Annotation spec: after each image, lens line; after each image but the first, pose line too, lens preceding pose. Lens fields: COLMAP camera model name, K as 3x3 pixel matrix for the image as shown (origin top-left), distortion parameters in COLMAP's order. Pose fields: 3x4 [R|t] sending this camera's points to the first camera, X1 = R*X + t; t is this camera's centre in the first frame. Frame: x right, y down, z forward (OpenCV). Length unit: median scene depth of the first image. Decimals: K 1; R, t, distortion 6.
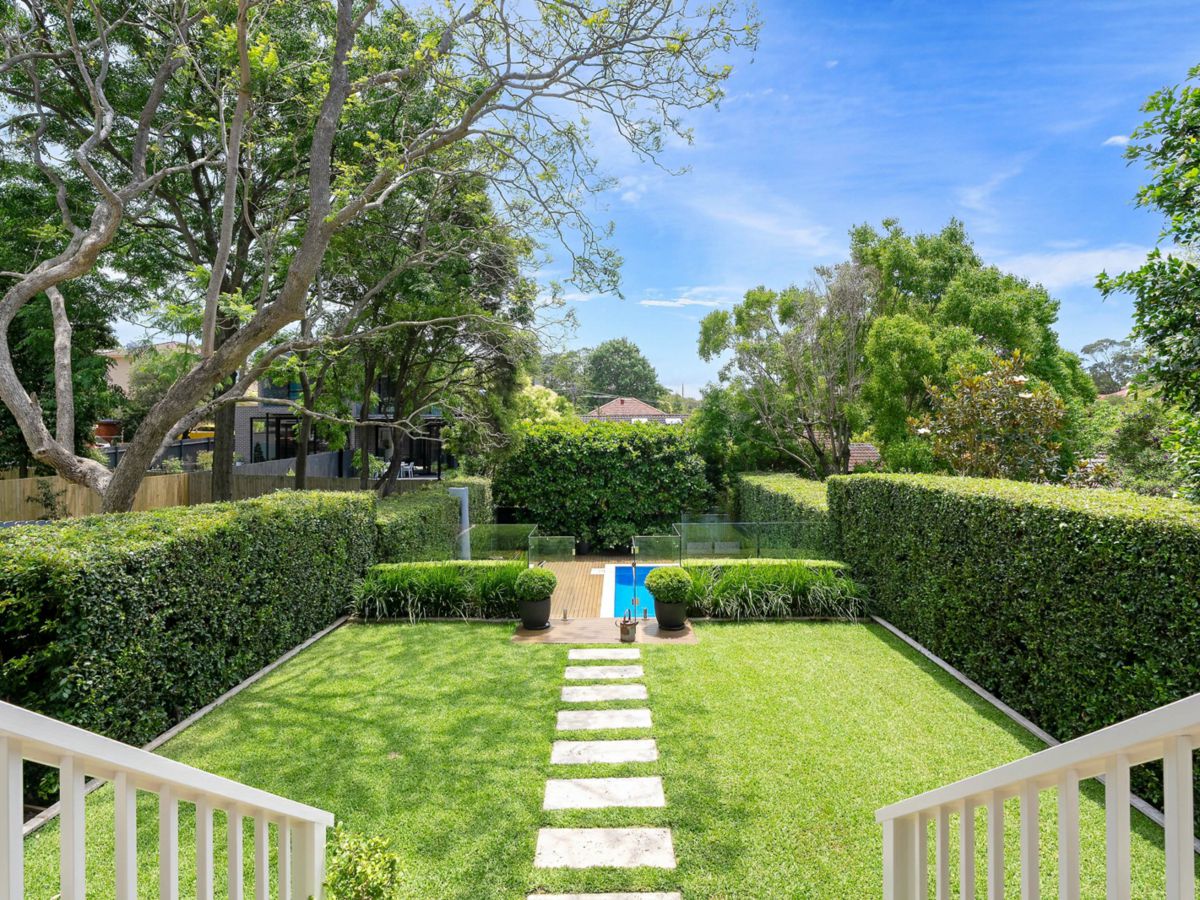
lens RADIAL K [[625.2, 0, 606.0], [0, 625.2, 434.1], [0, 0, 1]] dist [-0.002907, 0.001616]
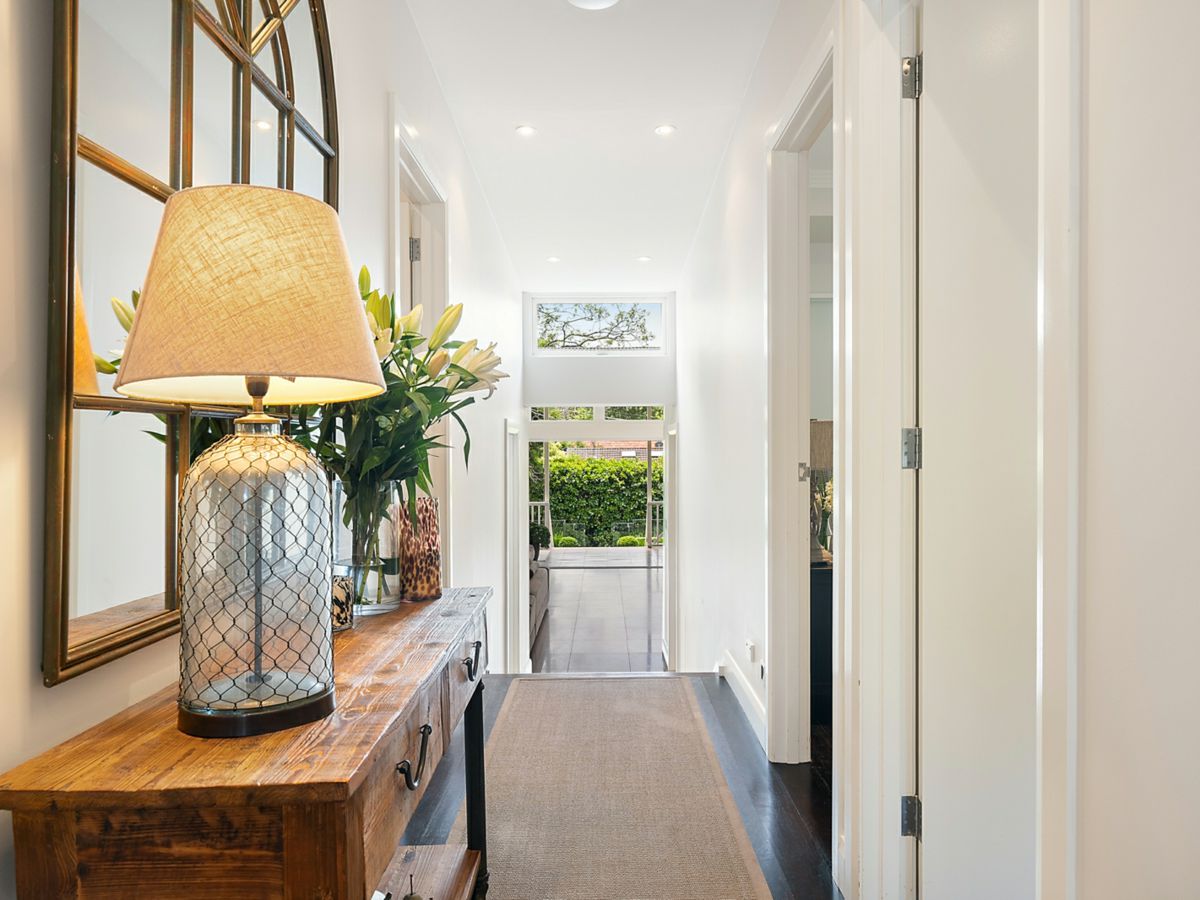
lens RADIAL K [[772.1, 0, 600.9], [0, 772.1, 451.1], [0, 0, 1]] dist [0.000006, 0.000000]
pose [[0.999998, 0.001829, 0.001195, 0.000246], [-0.001820, 0.999973, -0.007185, -0.028750], [-0.001208, 0.007183, 0.999973, -0.766245]]
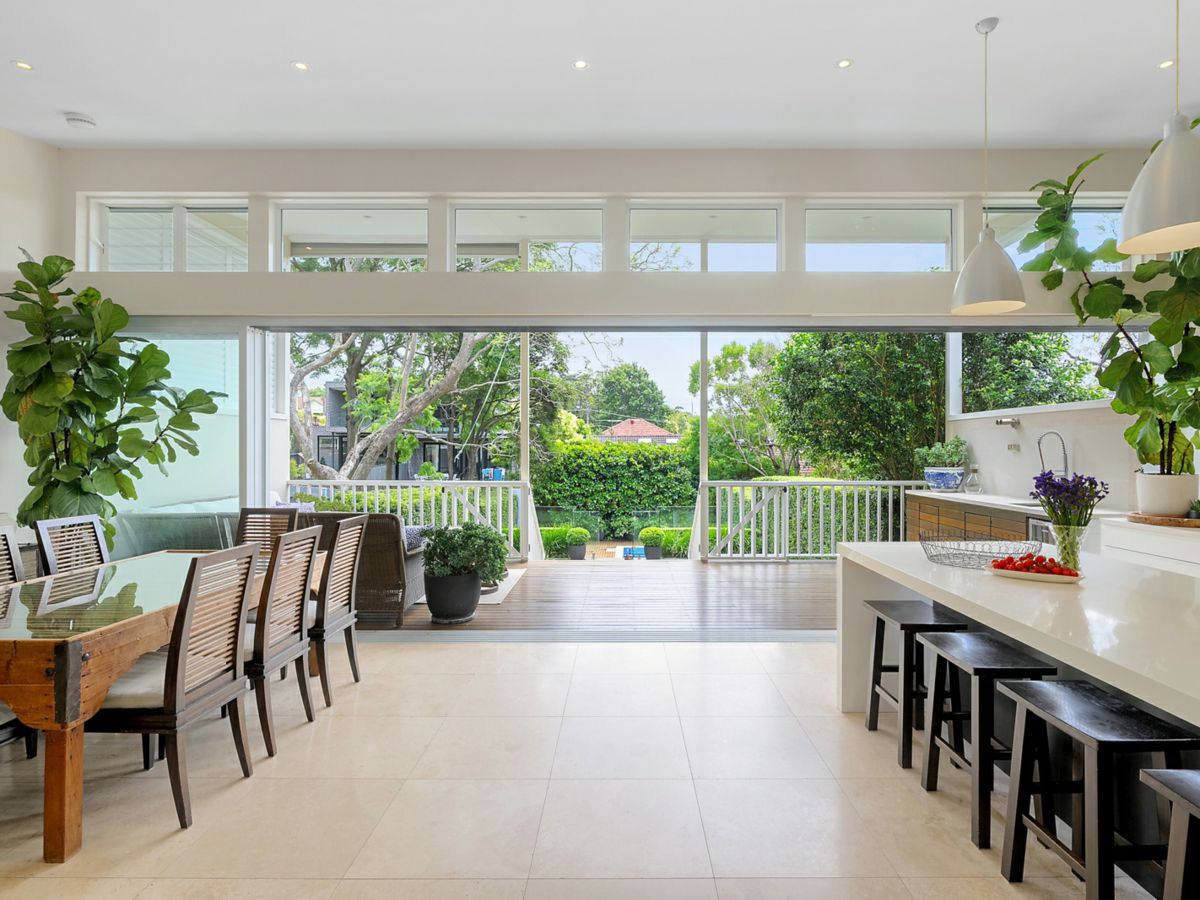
lens RADIAL K [[625.2, 0, 611.9], [0, 625.2, 448.5], [0, 0, 1]] dist [-0.002907, 0.001616]
pose [[0.999948, 0.005009, -0.008938, -0.000041], [-0.005030, 0.999985, -0.002322, -0.003891], [0.008926, 0.002367, 0.999957, -0.370734]]
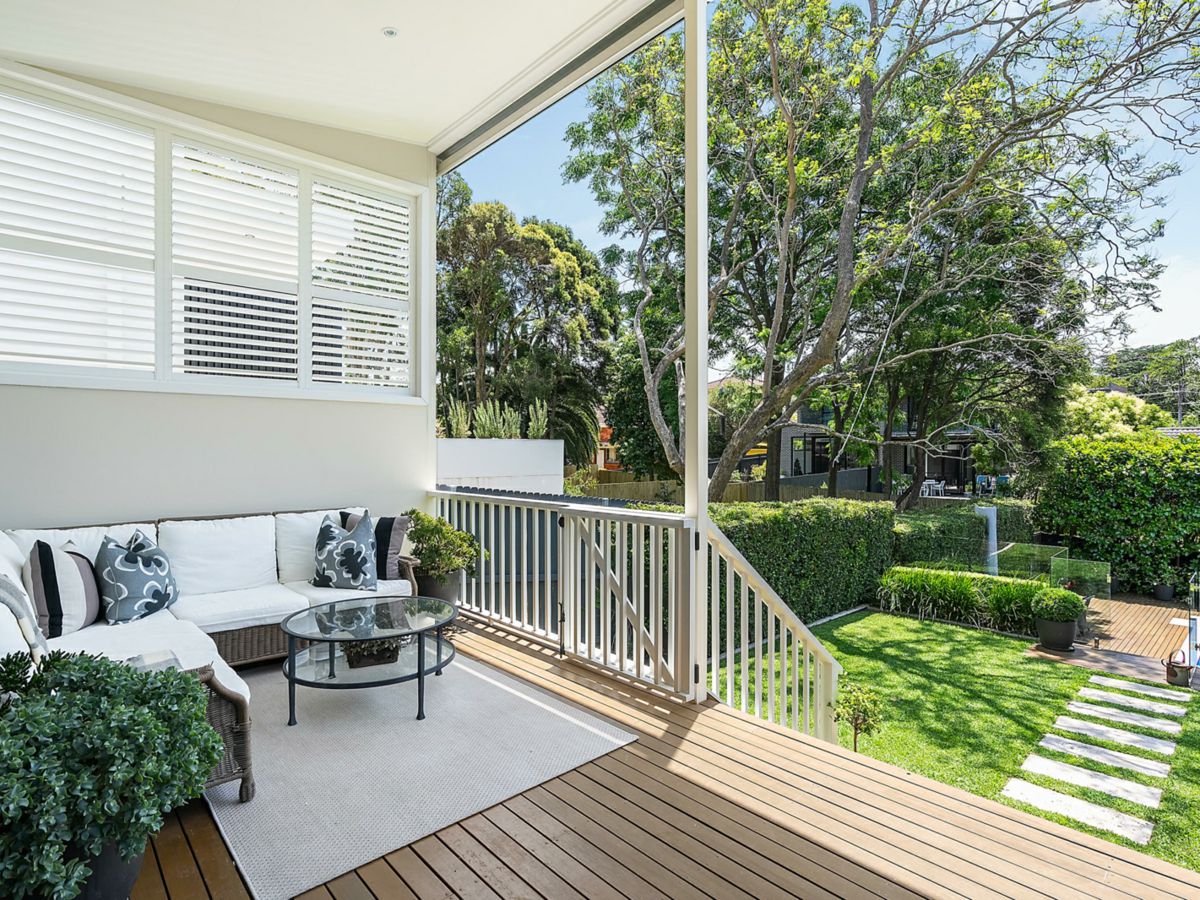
lens RADIAL K [[625.2, 0, 598.6], [0, 625.2, 459.5], [0, 0, 1]] dist [-0.002907, 0.001616]
pose [[0.686447, 0.011848, -0.727084, 0.049958], [-0.001551, 0.999889, 0.014829, -0.001896], [0.727179, -0.009052, 0.686389, -0.097126]]
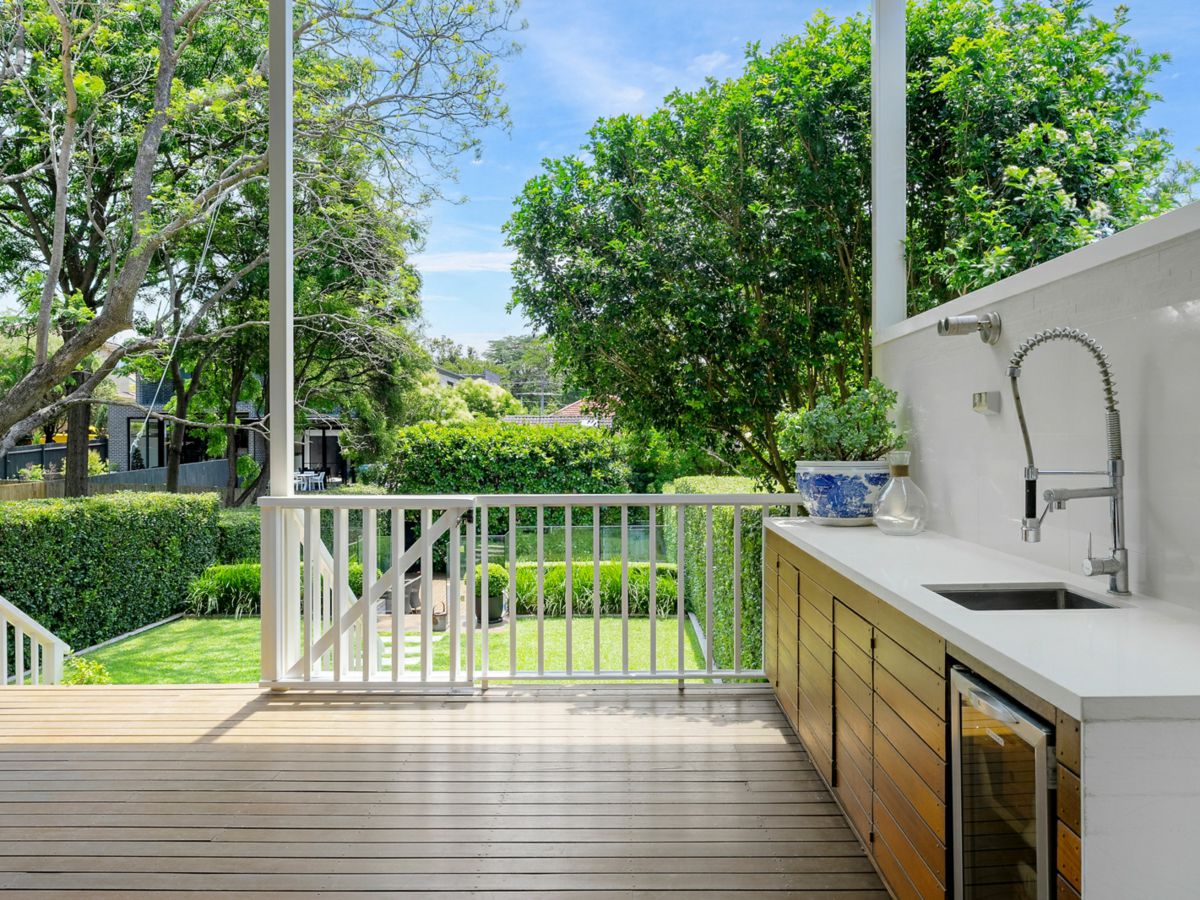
lens RADIAL K [[823.3, 0, 621.1], [0, 823.3, 452.5], [0, 0, 1]] dist [0.001388, -0.000307]
pose [[0.999971, 0.003305, 0.006901, 0.148006], [-0.003416, 0.999864, 0.016156, 0.001003], [-0.006847, -0.016179, 0.999846, -0.179232]]
